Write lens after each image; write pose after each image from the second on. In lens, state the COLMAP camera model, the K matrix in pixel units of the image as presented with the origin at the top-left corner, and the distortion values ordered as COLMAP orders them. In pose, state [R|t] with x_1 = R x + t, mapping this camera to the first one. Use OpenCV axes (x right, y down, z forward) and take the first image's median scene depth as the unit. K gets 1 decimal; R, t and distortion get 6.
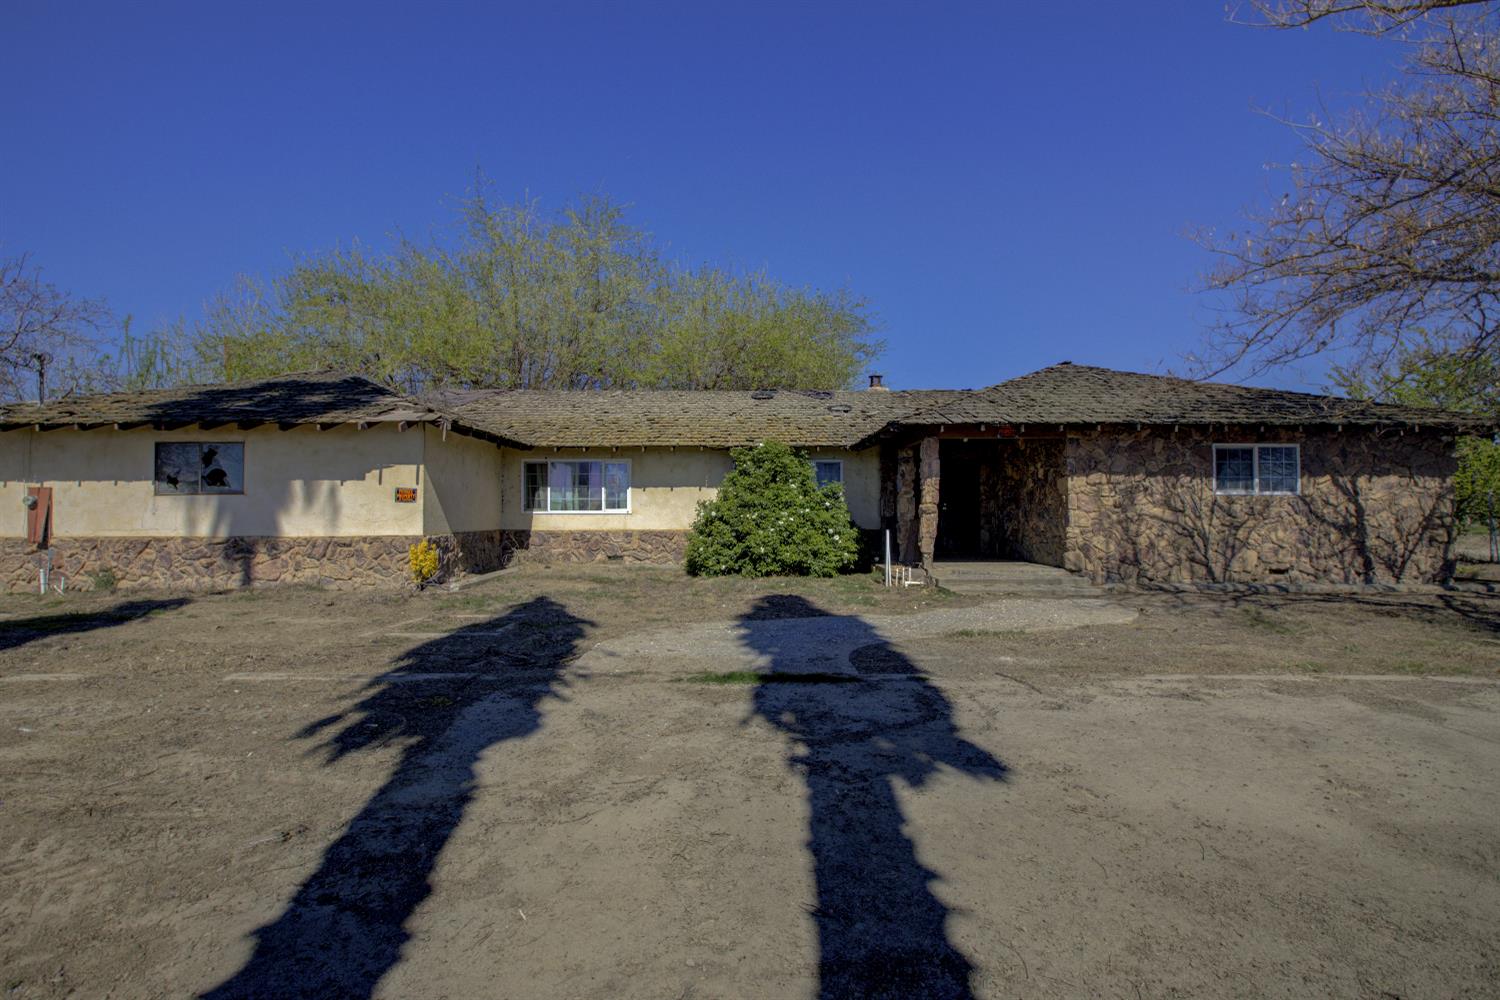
lens RADIAL K [[695.3, 0, 740.7], [0, 695.3, 510.1], [0, 0, 1]] dist [0.007056, 0.000750]
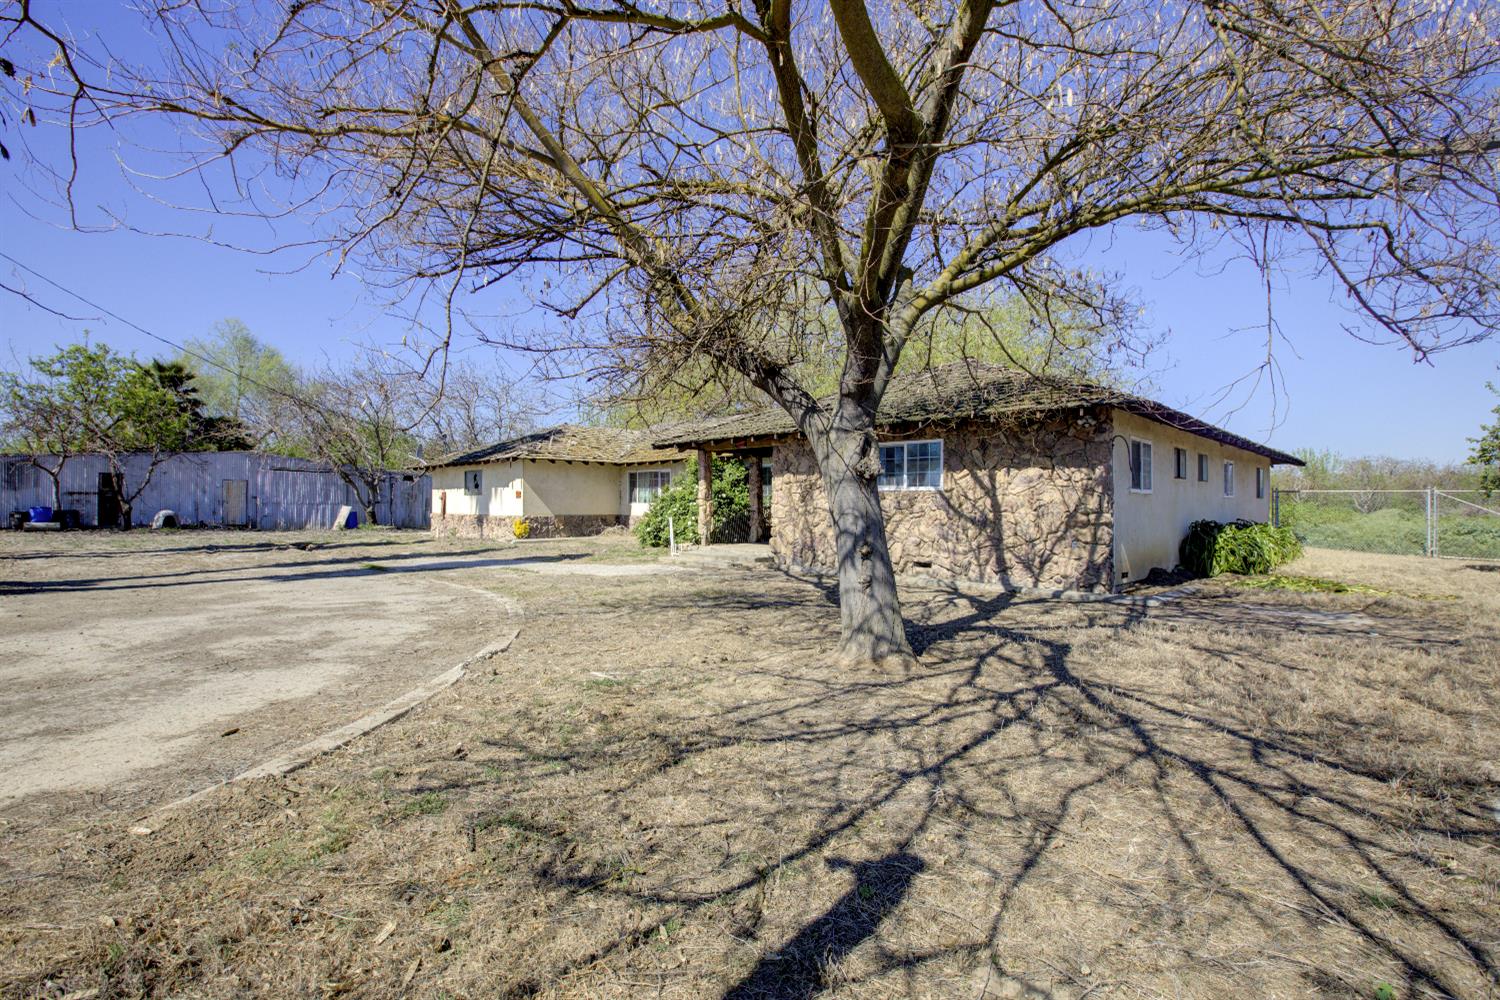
lens RADIAL K [[695.3, 0, 756.0], [0, 695.3, 505.3], [0, 0, 1]] dist [0.007056, 0.000750]
pose [[0.711178, 0.004929, -0.702995, 1.314772], [0.002999, 0.999945, 0.010045, -0.010166], [0.703006, -0.009253, 0.711124, 0.099202]]
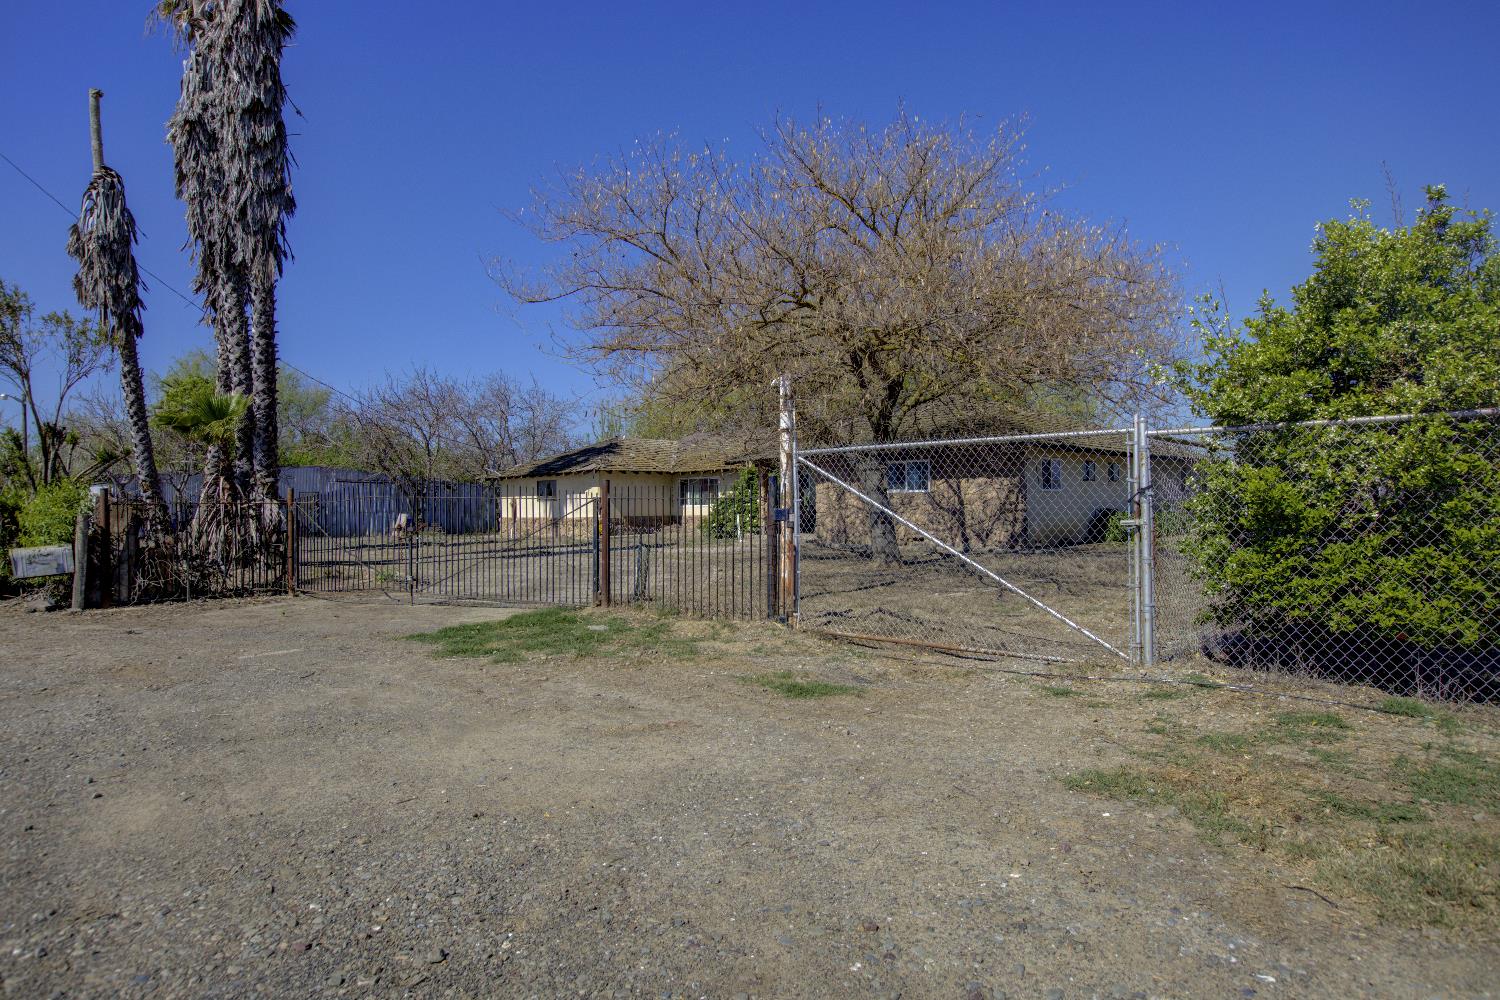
lens RADIAL K [[855.6, 0, 747.1], [0, 855.6, 500.7], [0, 0, 1]] dist [0.000285, 0.000415]
pose [[0.713924, -0.014747, -0.700068, 1.869776], [0.021768, 0.999762, 0.001138, -0.012195], [0.699885, -0.016051, 0.714075, -0.683230]]
